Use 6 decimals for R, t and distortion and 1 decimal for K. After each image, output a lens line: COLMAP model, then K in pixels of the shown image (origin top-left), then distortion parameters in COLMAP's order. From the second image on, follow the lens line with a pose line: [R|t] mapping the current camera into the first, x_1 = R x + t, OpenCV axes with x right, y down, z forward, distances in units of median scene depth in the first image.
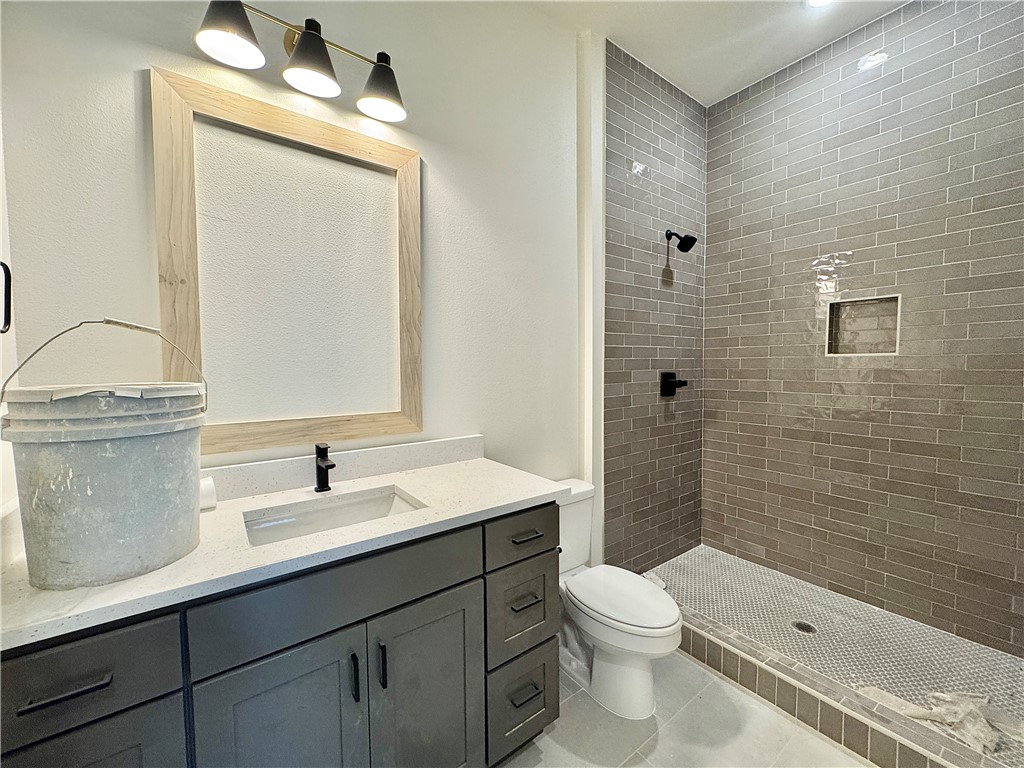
lens RADIAL K [[409.0, 0, 511.6], [0, 409.0, 385.0], [0, 0, 1]] dist [-0.002831, 0.000157]
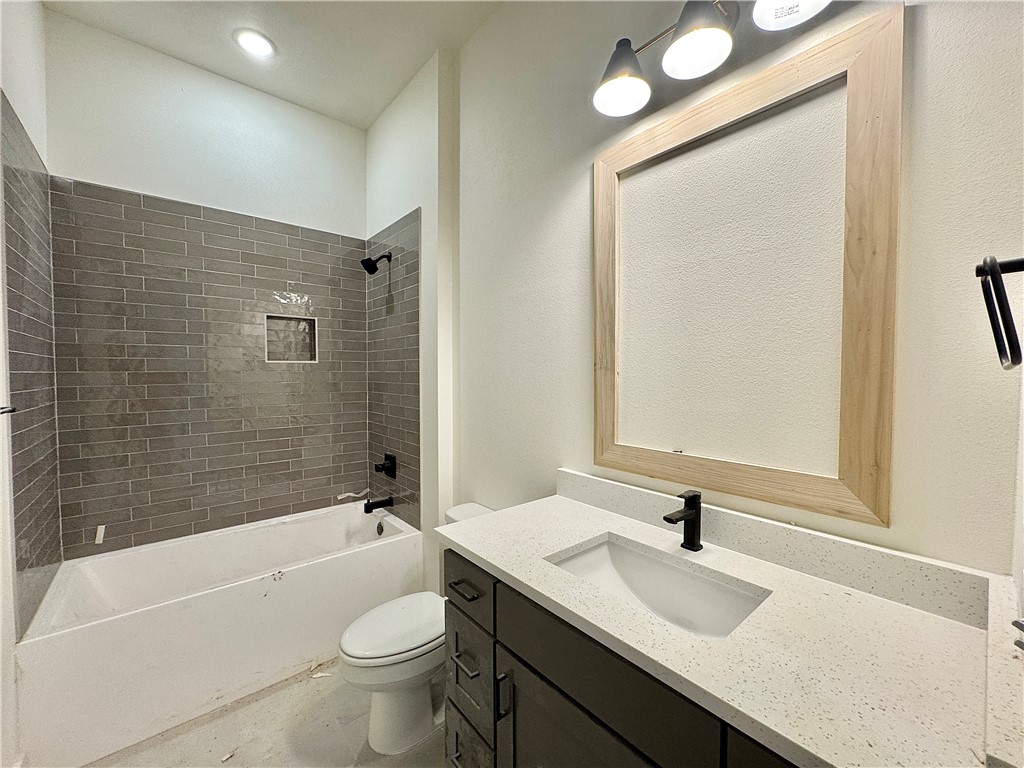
lens RADIAL K [[409.0, 0, 511.6], [0, 409.0, 385.0], [0, 0, 1]] dist [-0.002831, 0.000157]
pose [[0.062819, 0.042405, -0.997124, 0.337746], [-0.045354, 0.998186, 0.039593, -0.091725], [0.996994, 0.042736, 0.064629, 0.577849]]
